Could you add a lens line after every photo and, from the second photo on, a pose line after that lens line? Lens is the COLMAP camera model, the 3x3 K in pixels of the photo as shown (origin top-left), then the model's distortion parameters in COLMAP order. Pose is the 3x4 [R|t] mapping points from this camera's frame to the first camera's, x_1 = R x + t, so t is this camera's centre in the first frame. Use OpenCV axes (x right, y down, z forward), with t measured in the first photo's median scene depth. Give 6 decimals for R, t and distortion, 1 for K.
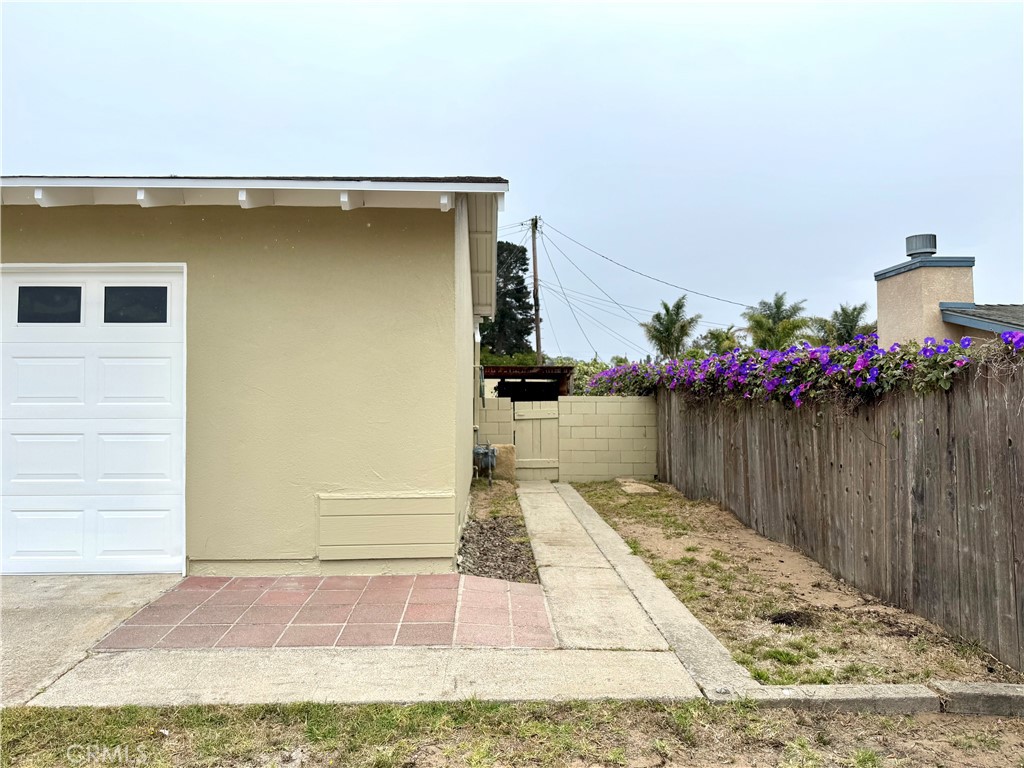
lens RADIAL K [[720.8, 0, 512.0], [0, 720.8, 384.0], [0, 0, 1]] dist [0.054800, -0.002792]
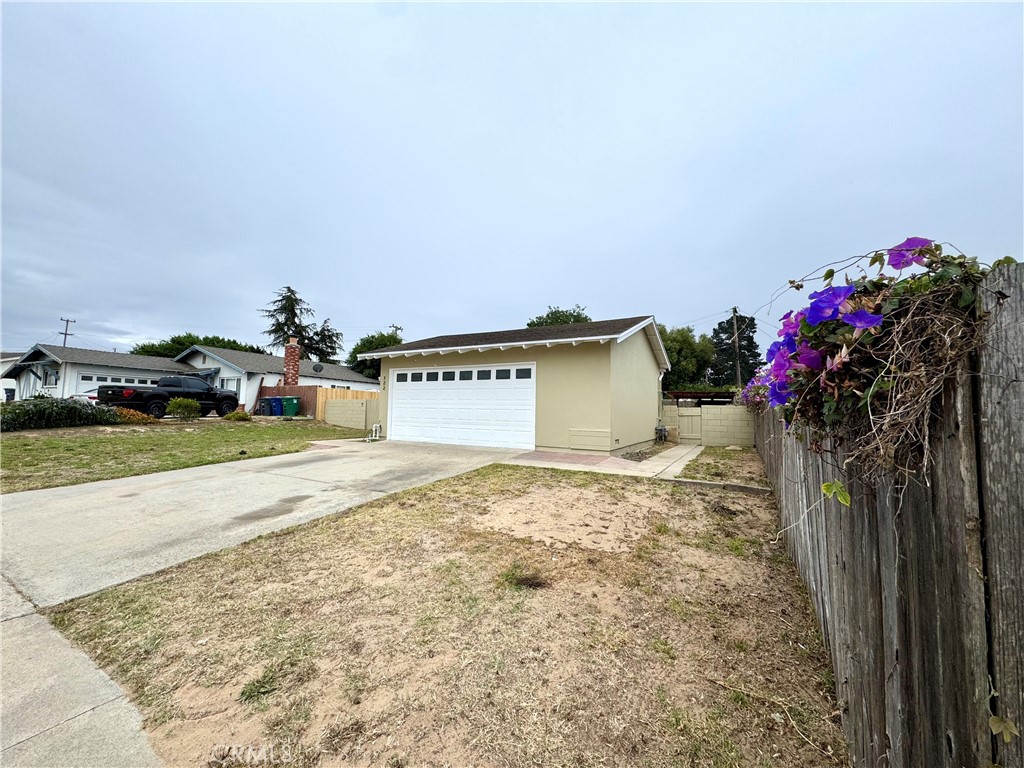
lens RADIAL K [[411.7, 0, 512.9], [0, 411.7, 382.1], [0, 0, 1]] dist [-0.001520, 0.000097]
pose [[0.861595, -0.016178, -0.507338, 0.121364], [-0.010657, 0.998695, -0.049944, 0.009093], [0.507484, 0.048438, 0.860299, -0.198944]]
